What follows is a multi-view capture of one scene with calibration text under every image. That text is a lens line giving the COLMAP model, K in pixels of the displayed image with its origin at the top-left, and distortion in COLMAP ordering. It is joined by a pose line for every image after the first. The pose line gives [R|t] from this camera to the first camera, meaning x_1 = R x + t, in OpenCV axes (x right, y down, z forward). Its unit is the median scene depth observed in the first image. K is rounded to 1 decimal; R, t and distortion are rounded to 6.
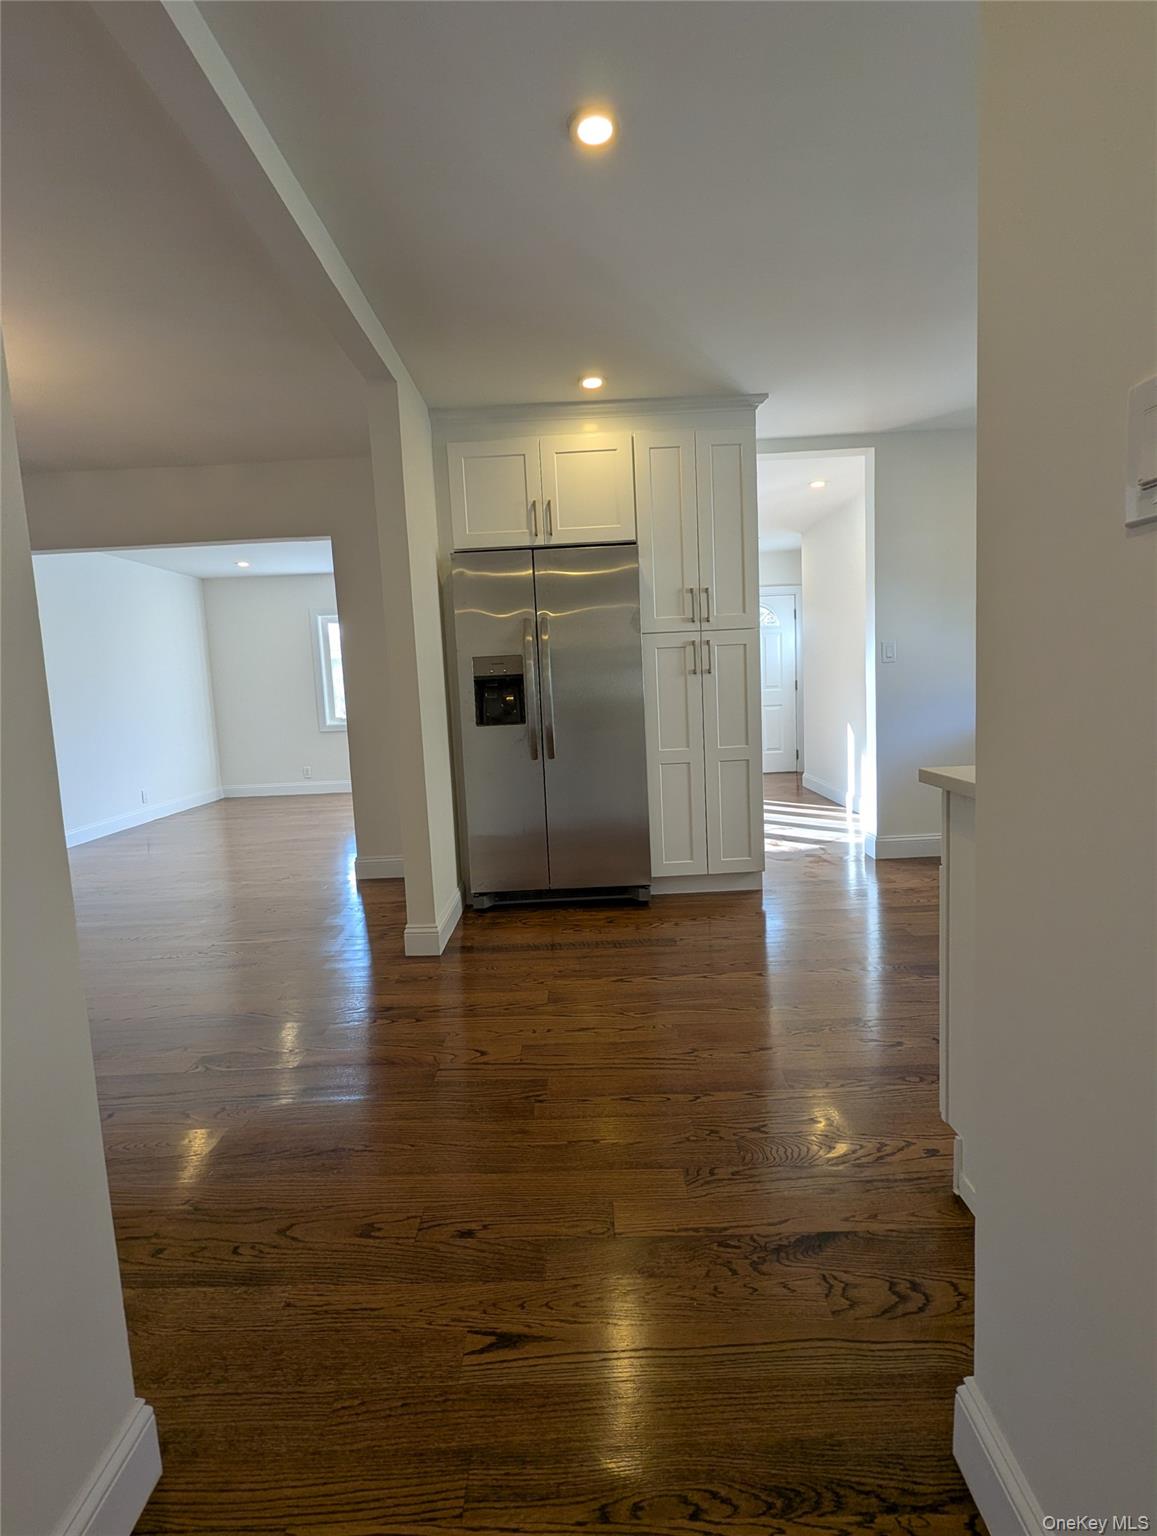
lens RADIAL K [[729.5, 0, 583.2], [0, 729.5, 766.4], [0, 0, 1]] dist [-0.002315, 0.003333]
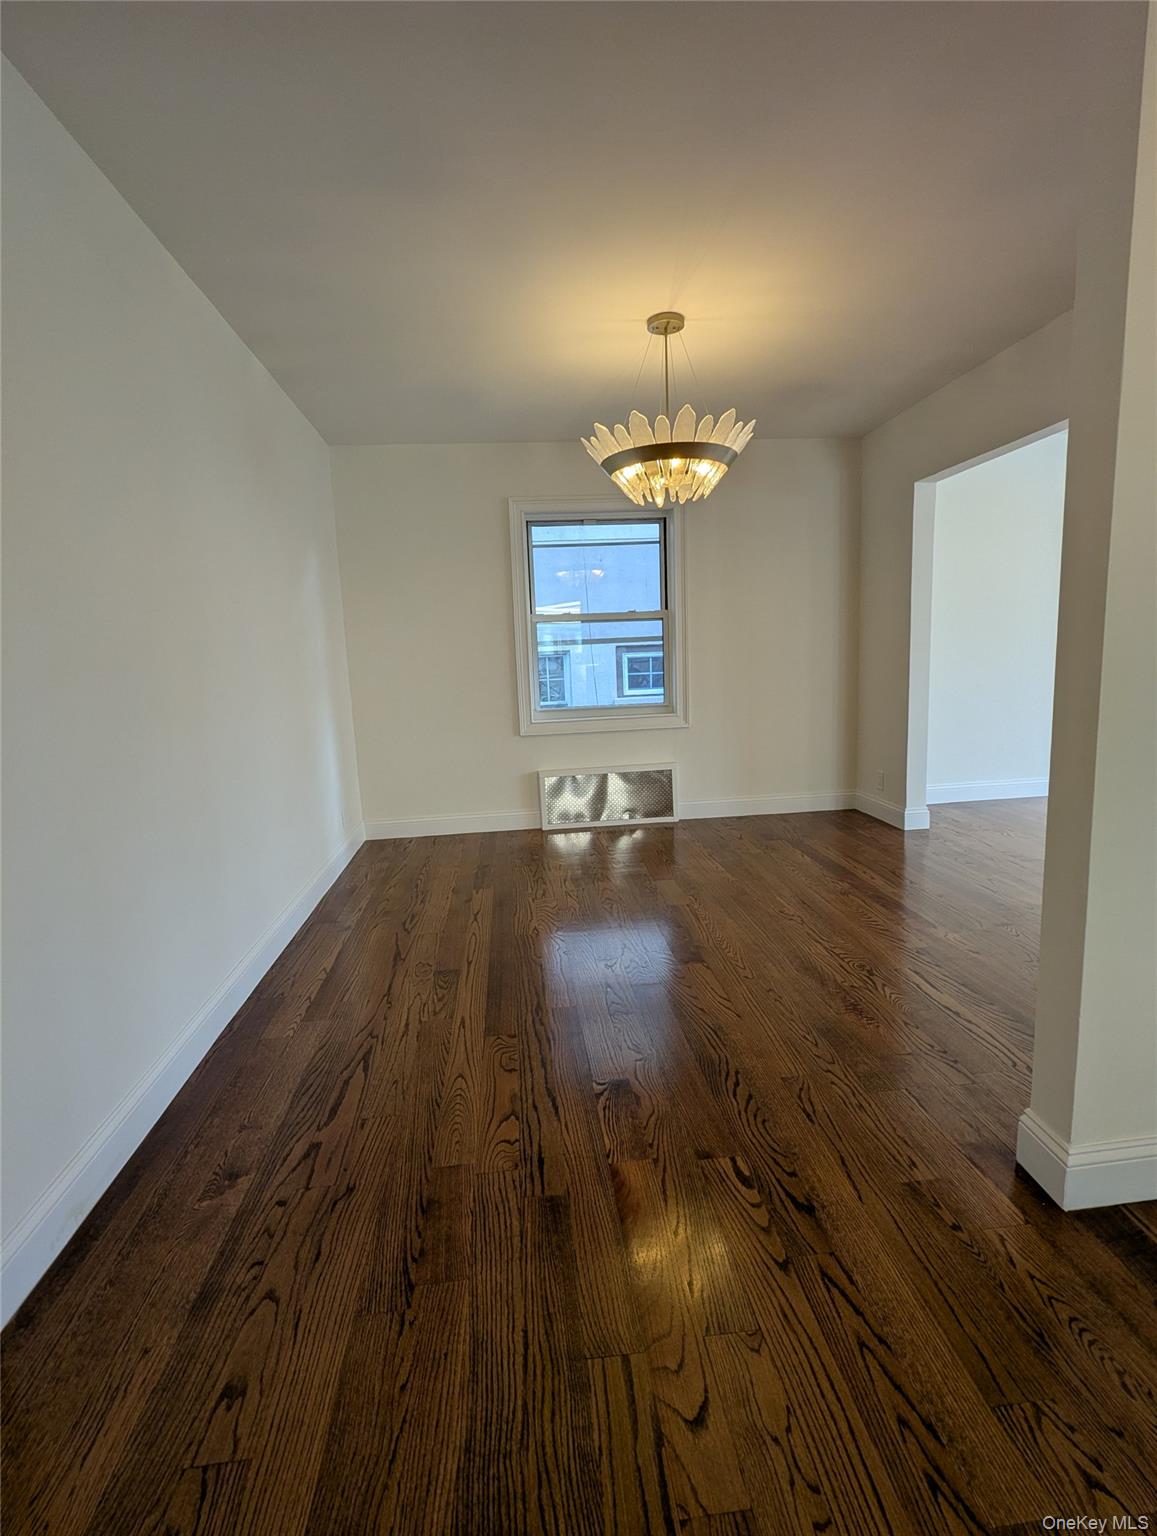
lens RADIAL K [[712.8, 0, 581.8], [0, 712.8, 766.3], [0, 0, 1]] dist [-0.000968, -0.000011]
pose [[0.104531, 0.199626, -0.974281, 0.291888], [-0.073373, 0.978526, 0.192624, -0.167181], [0.991811, 0.051351, 0.116933, 1.007579]]
